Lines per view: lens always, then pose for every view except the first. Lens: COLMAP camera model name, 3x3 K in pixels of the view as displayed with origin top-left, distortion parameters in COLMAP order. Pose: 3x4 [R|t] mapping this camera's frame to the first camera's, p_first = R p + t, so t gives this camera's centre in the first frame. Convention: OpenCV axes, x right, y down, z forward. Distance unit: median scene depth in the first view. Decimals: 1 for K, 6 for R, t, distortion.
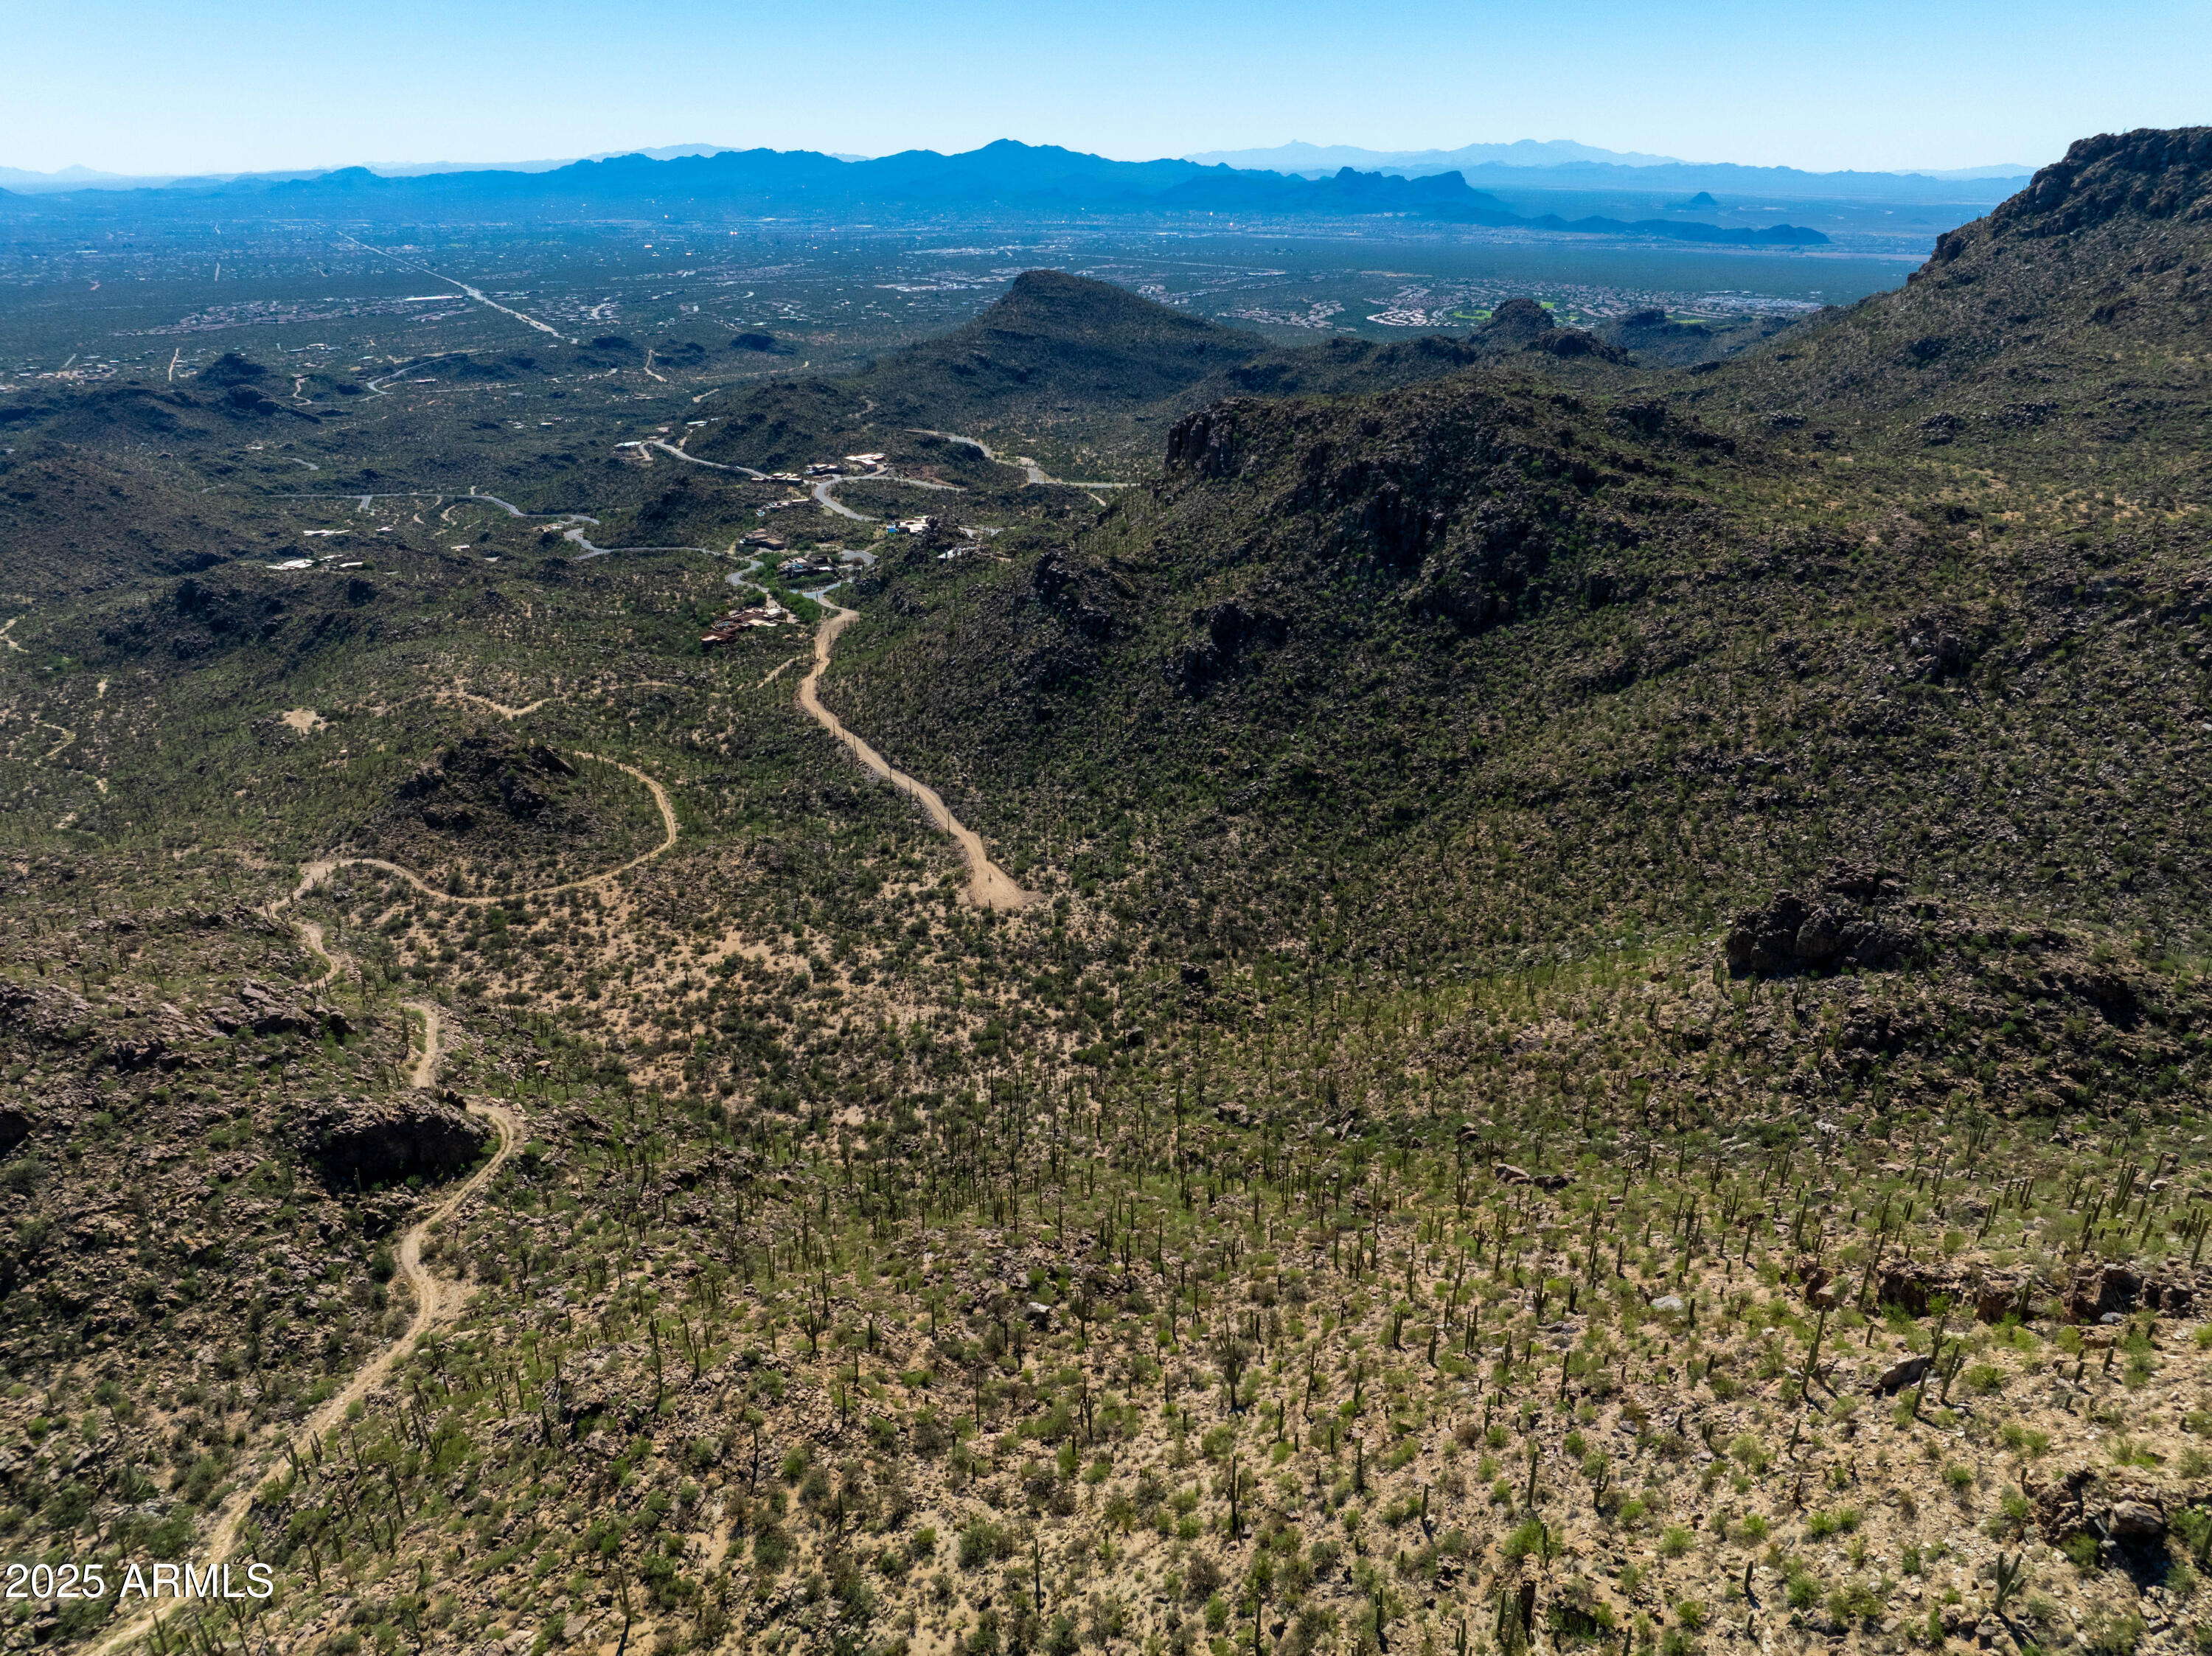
lens RADIAL K [[1566.7, 0, 1106.0], [0, 1566.7, 828.0], [0, 0, 1]] dist [-0.040367, 0.008014]
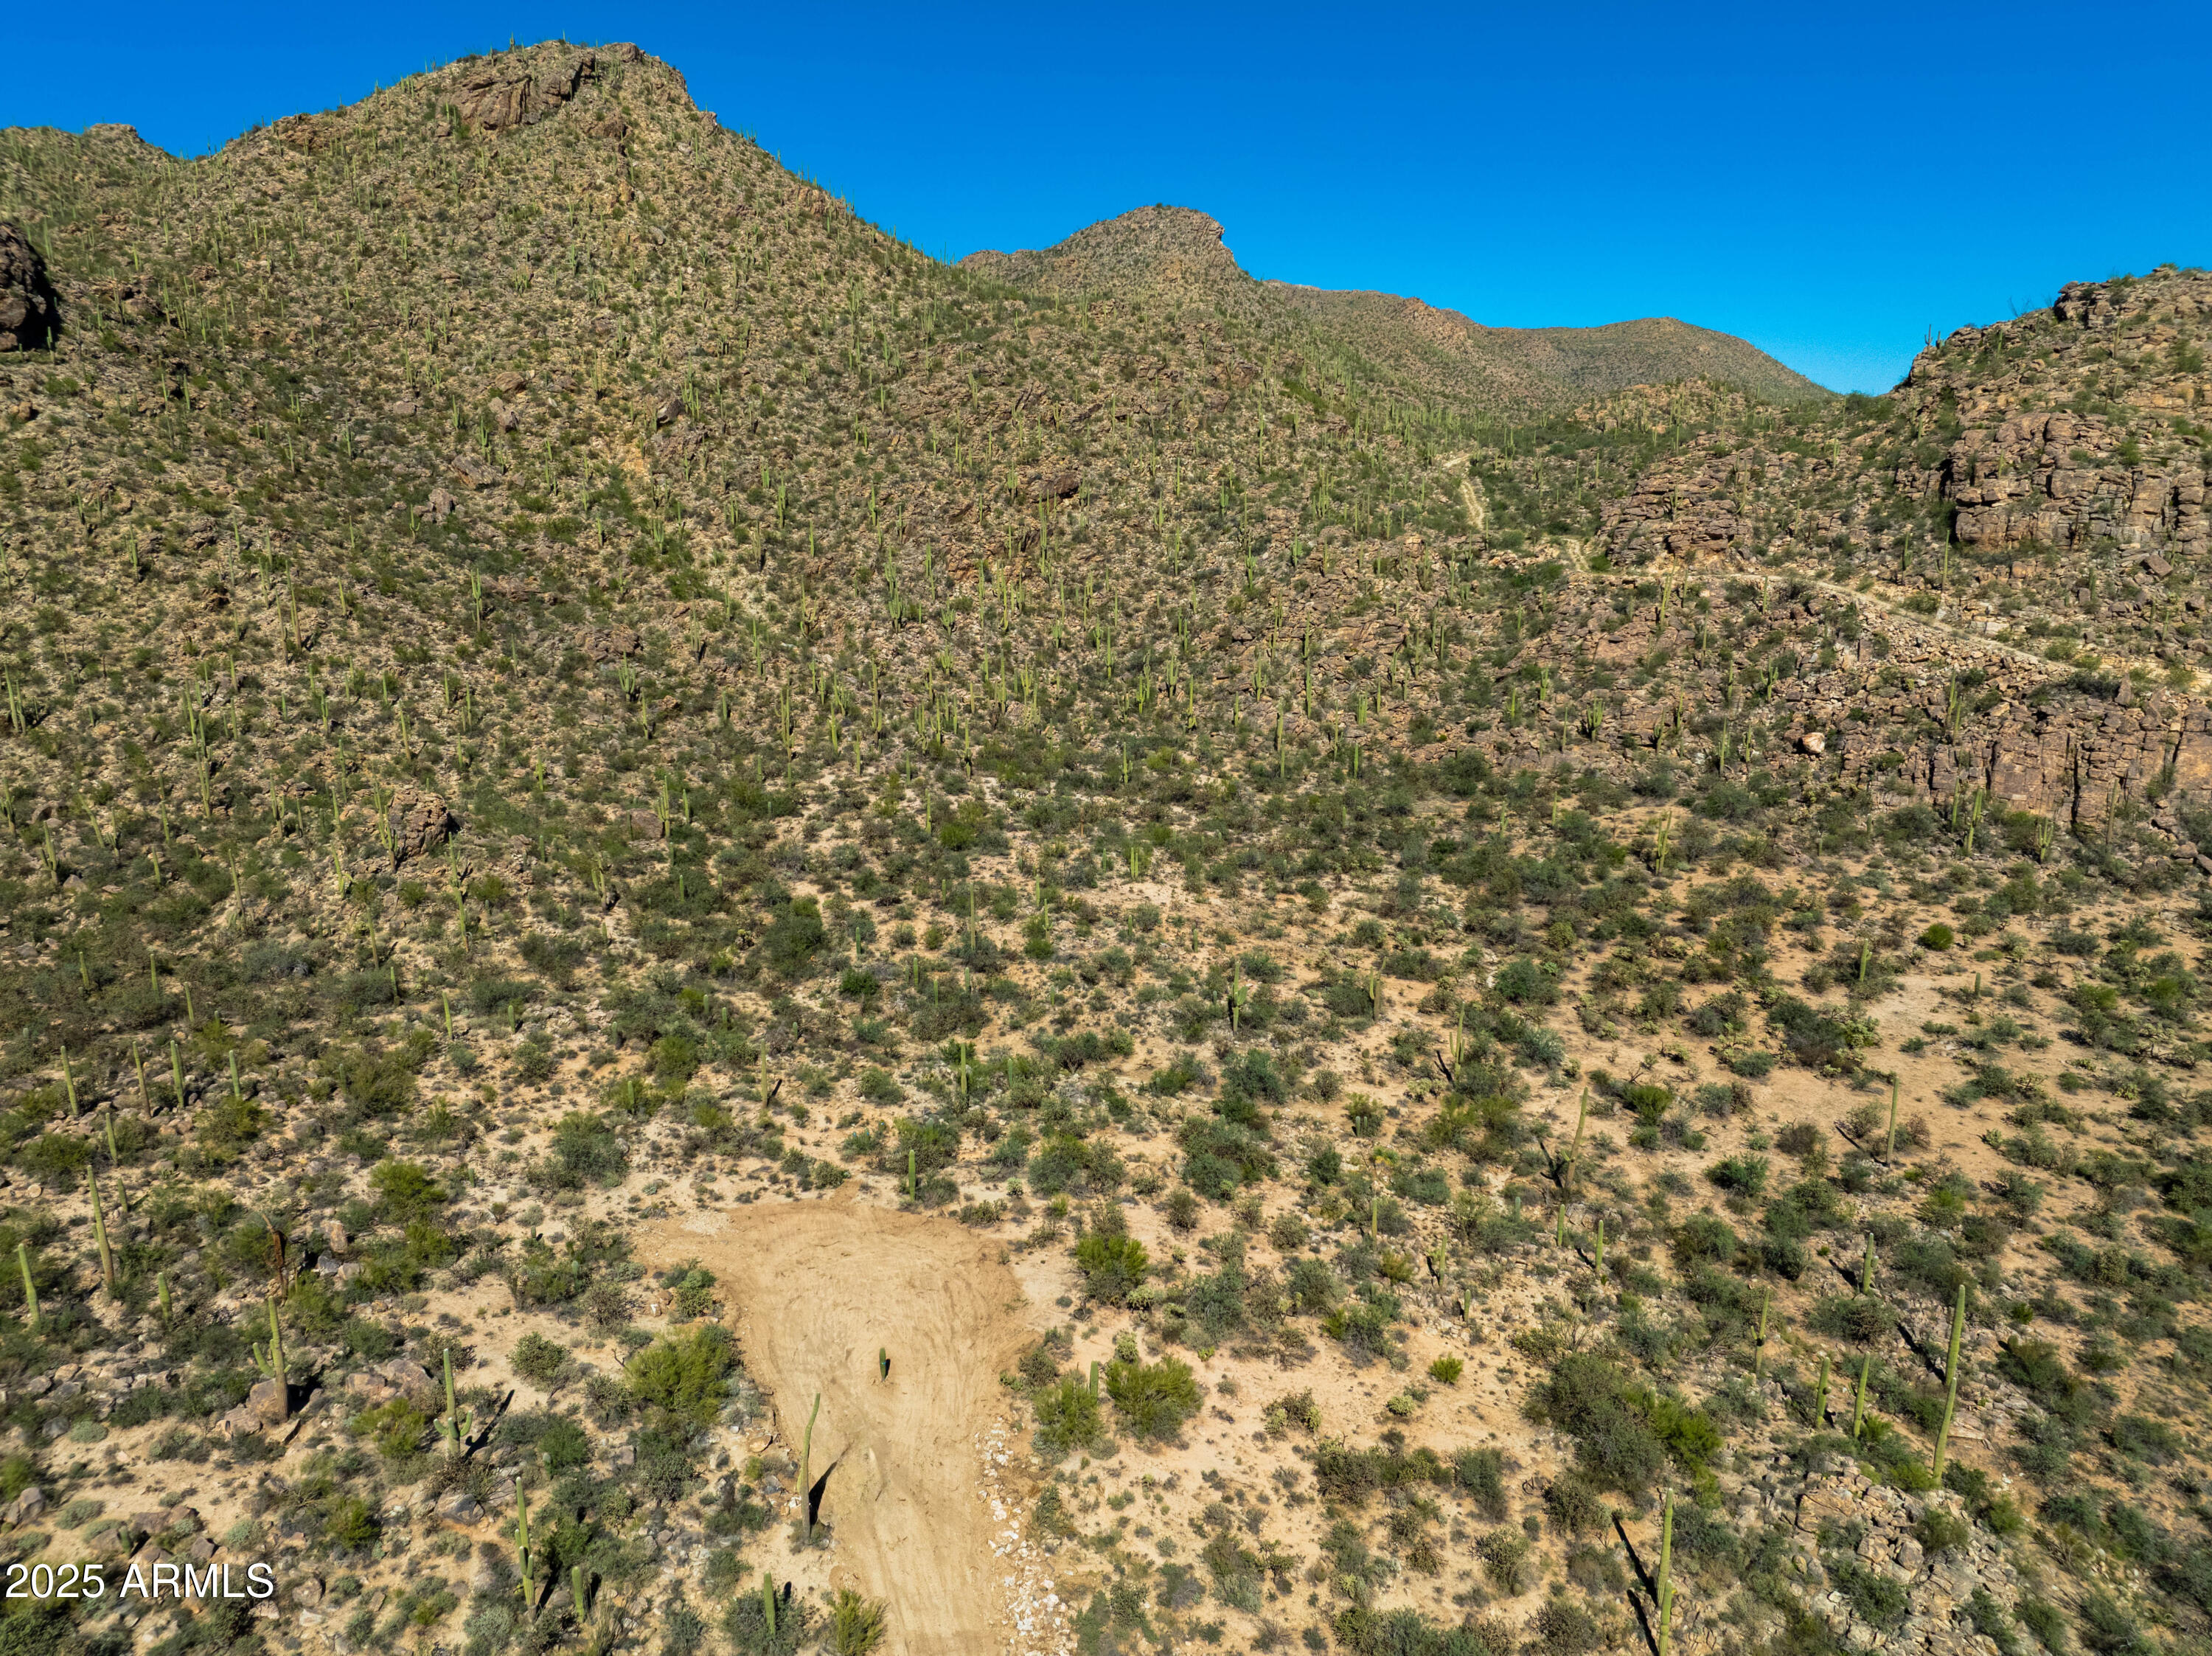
lens RADIAL K [[1561.2, 0, 1102.6], [0, 1561.2, 843.2], [0, 0, 1]] dist [-0.036146, -0.004499]
pose [[-0.999693, -0.008488, 0.023297, -0.089027], [0.007706, 0.786699, 0.617289, -0.100690], [-0.023567, 0.617279, -0.786392, 0.968935]]
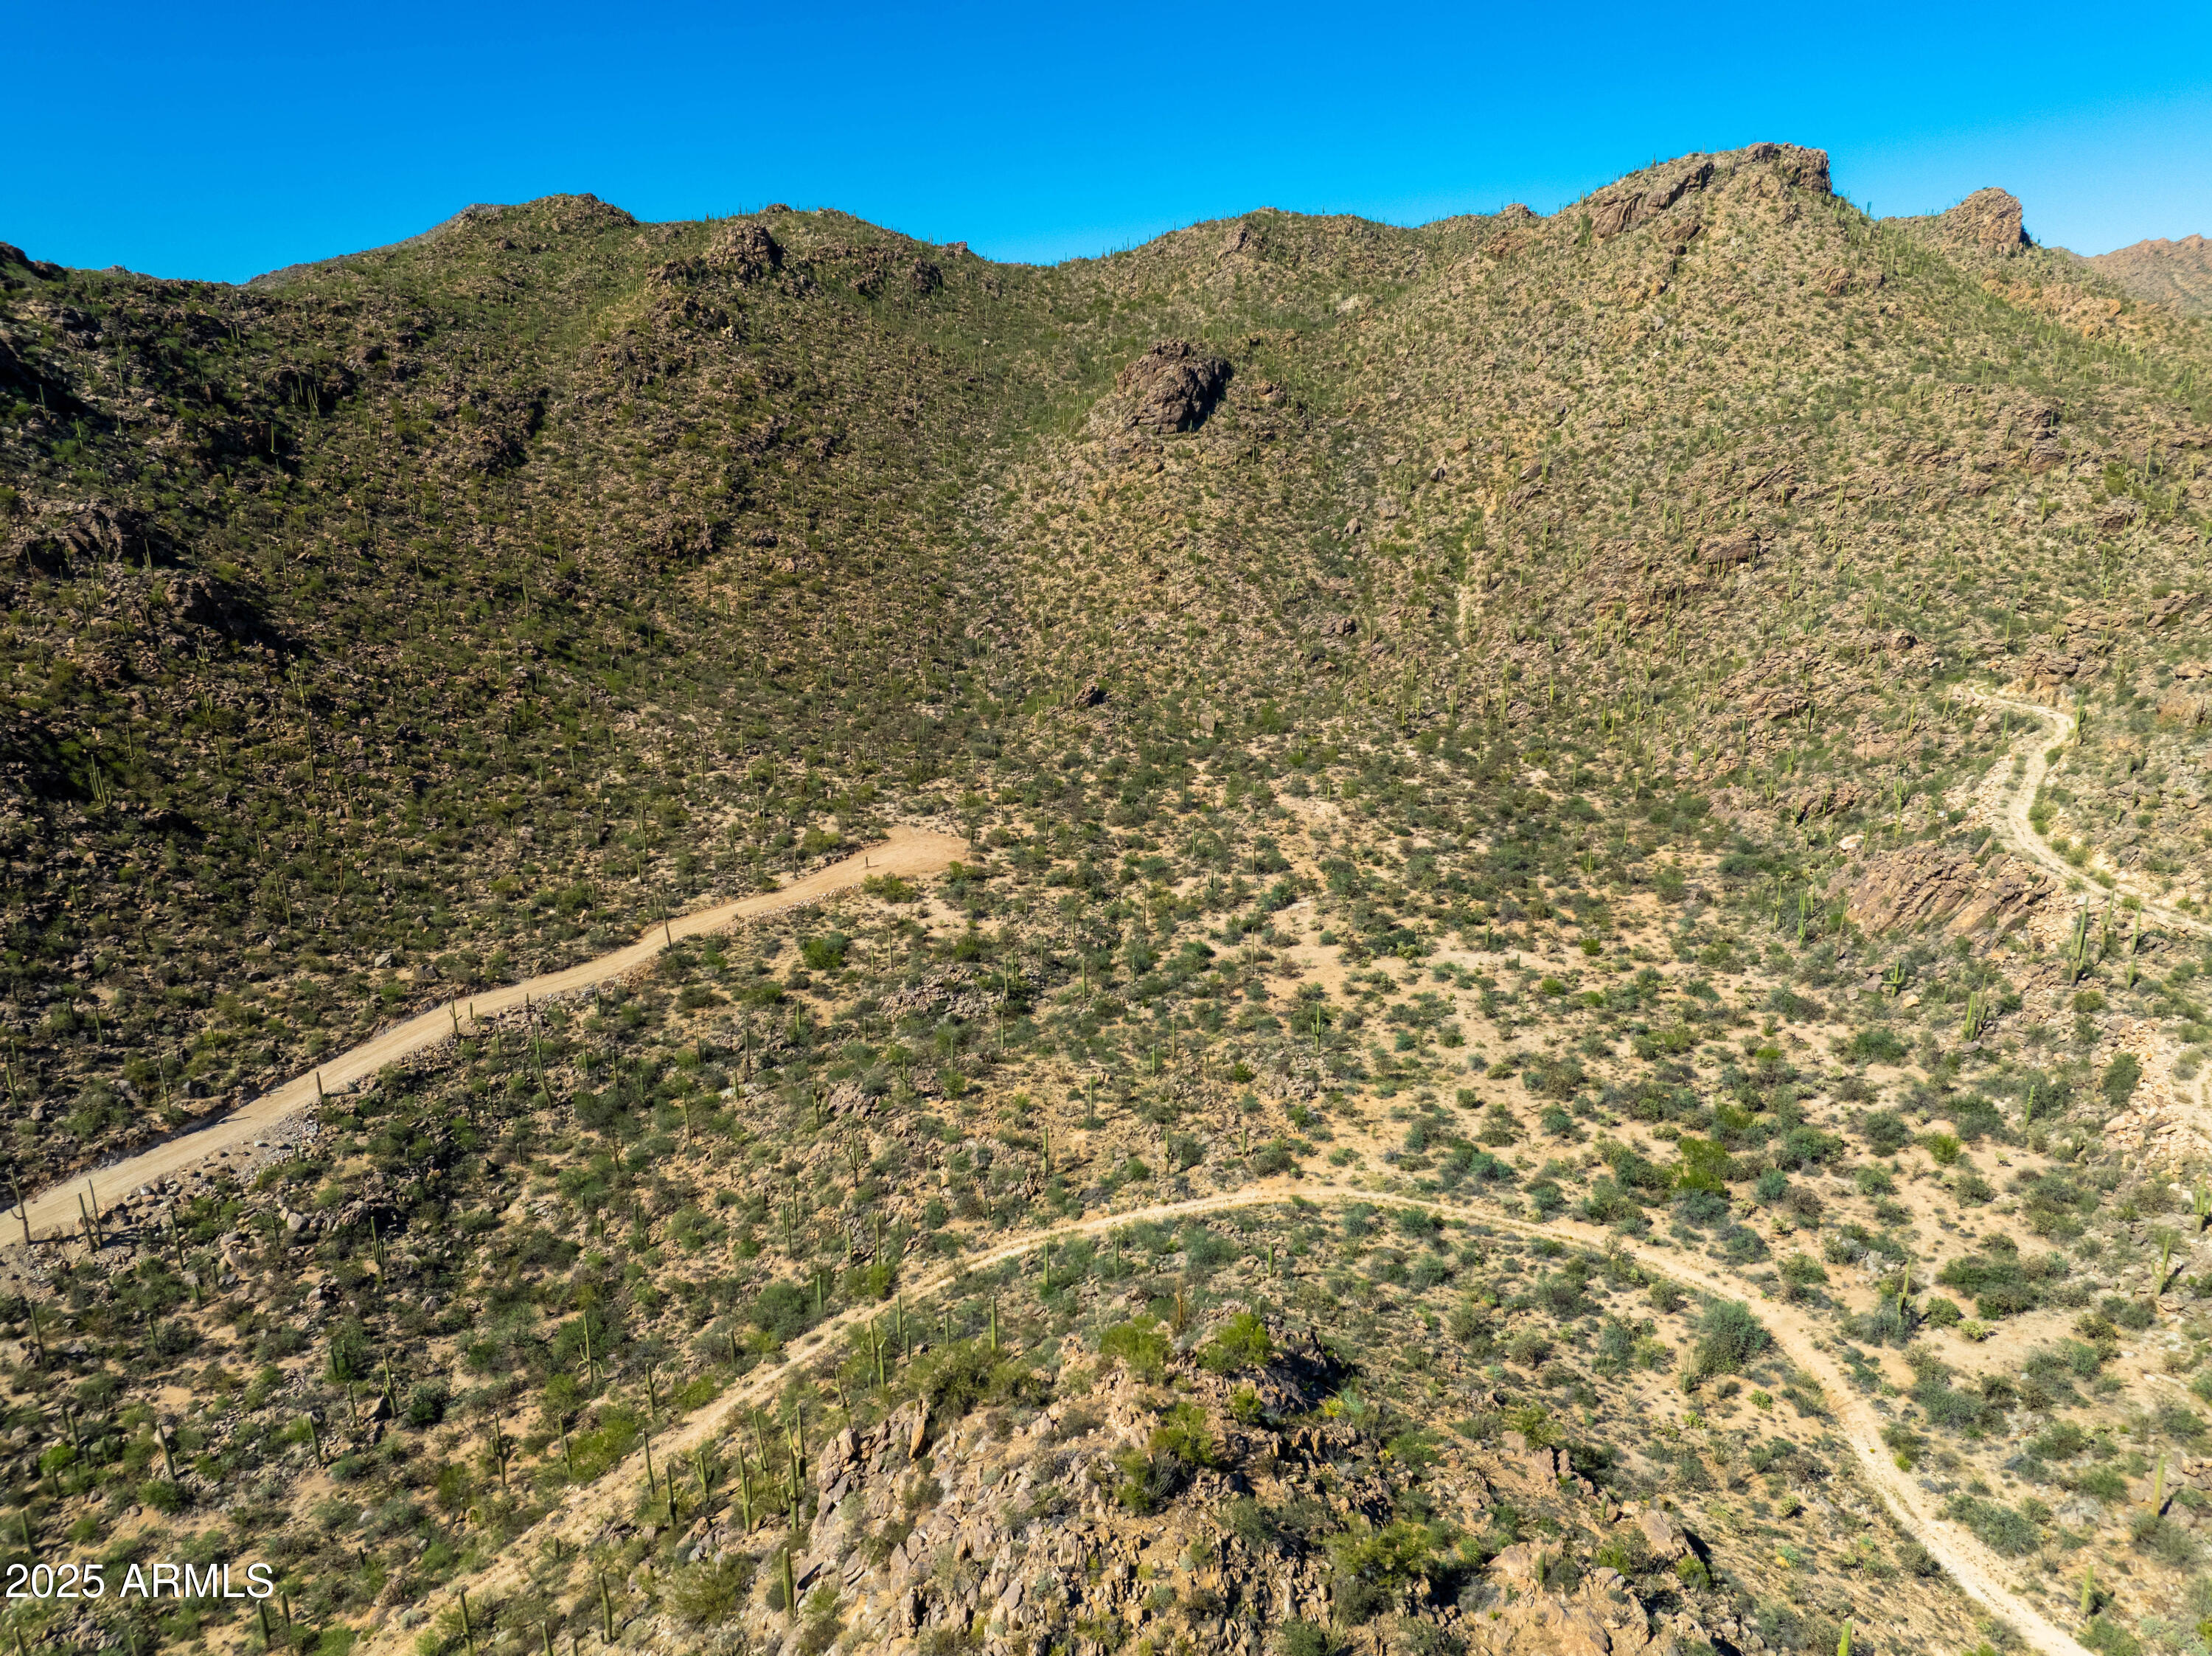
lens RADIAL K [[1561.2, 0, 1102.6], [0, 1561.2, 843.2], [0, 0, 1]] dist [-0.036146, -0.004499]
pose [[-0.522743, -0.248021, 0.815613, -0.487846], [0.346045, 0.812638, 0.468905, -0.174674], [-0.779097, 0.527356, -0.338975, 0.986833]]
